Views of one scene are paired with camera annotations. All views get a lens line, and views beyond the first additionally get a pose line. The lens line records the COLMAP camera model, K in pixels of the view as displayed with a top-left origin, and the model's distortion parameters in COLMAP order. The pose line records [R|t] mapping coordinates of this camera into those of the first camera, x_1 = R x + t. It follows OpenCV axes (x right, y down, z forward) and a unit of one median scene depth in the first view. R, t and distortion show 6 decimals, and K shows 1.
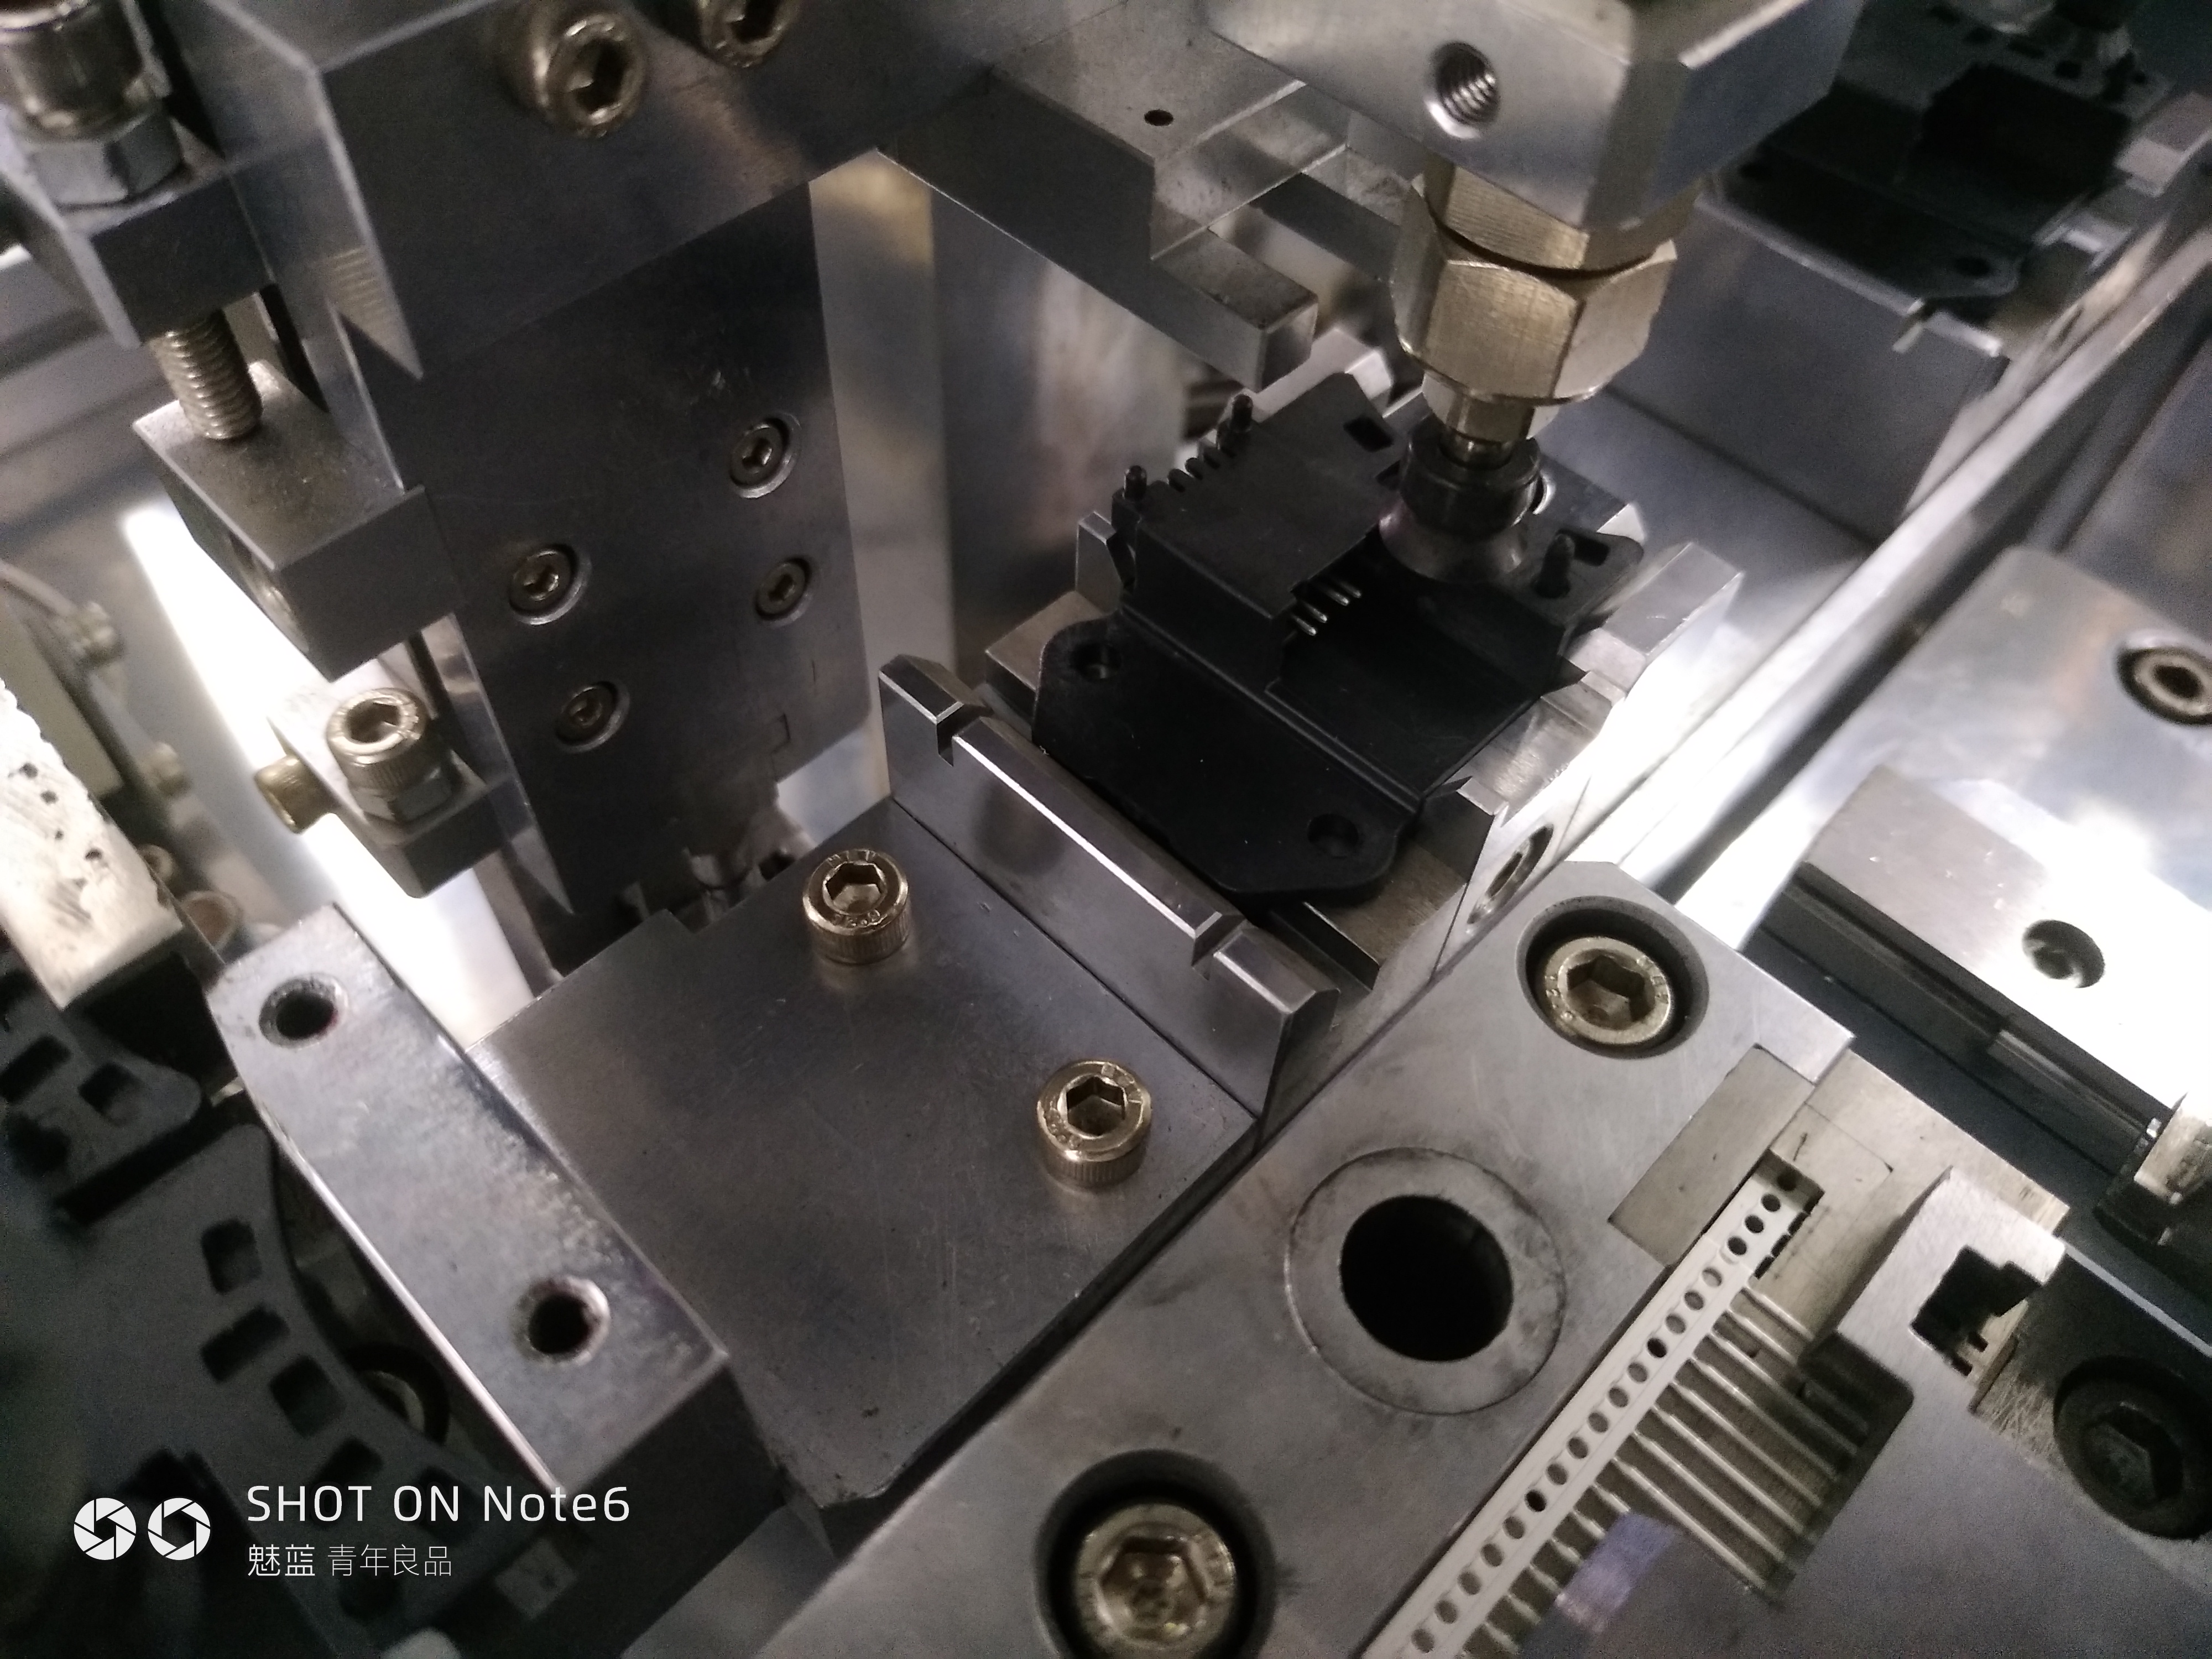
lens RADIAL K [[1596.6, 0, 1106.0], [0, 1596.6, 829.5], [0, 0, 1]] dist [-0.000726, -0.031798]
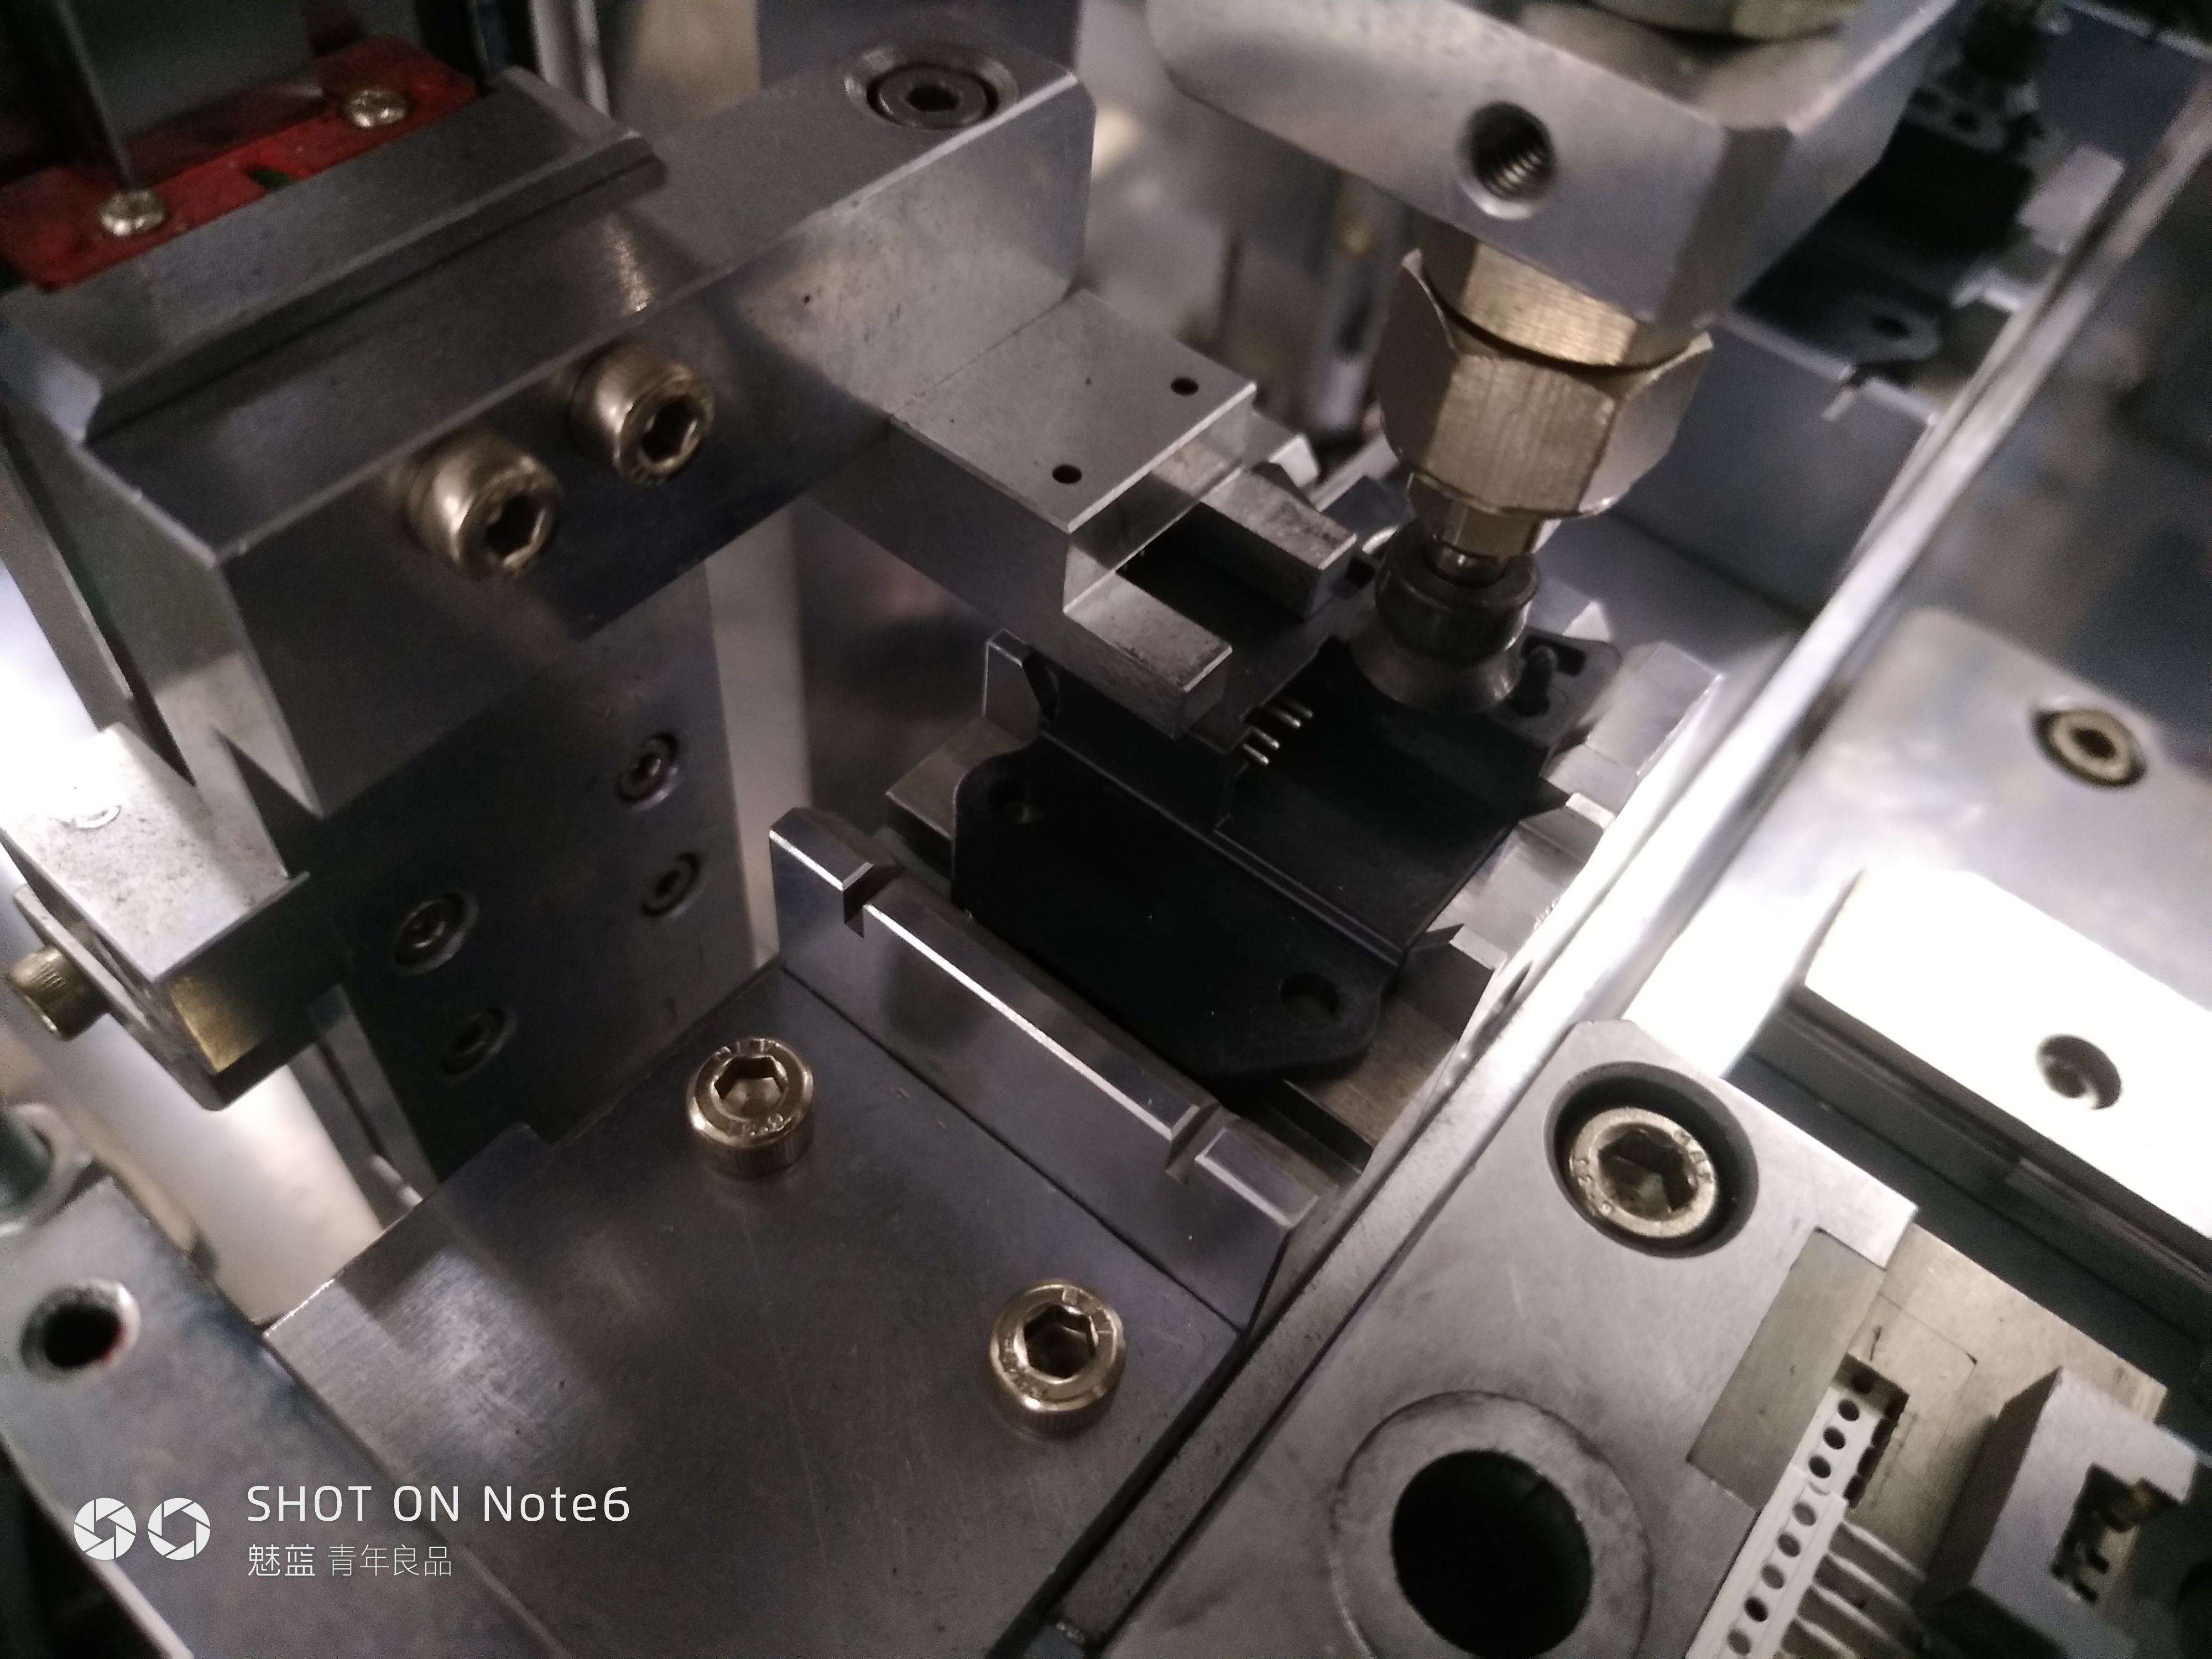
lens RADIAL K [[1680.9, 0, 1106.0], [0, 1680.9, 829.5], [0, 0, 1]] dist [-0.000936, -0.041353]
pose [[0.993828, -0.044781, 0.101491, -0.061820], [0.048969, 0.998033, -0.039155, -0.062840], [-0.099538, 0.043883, 0.994066, 0.104085]]
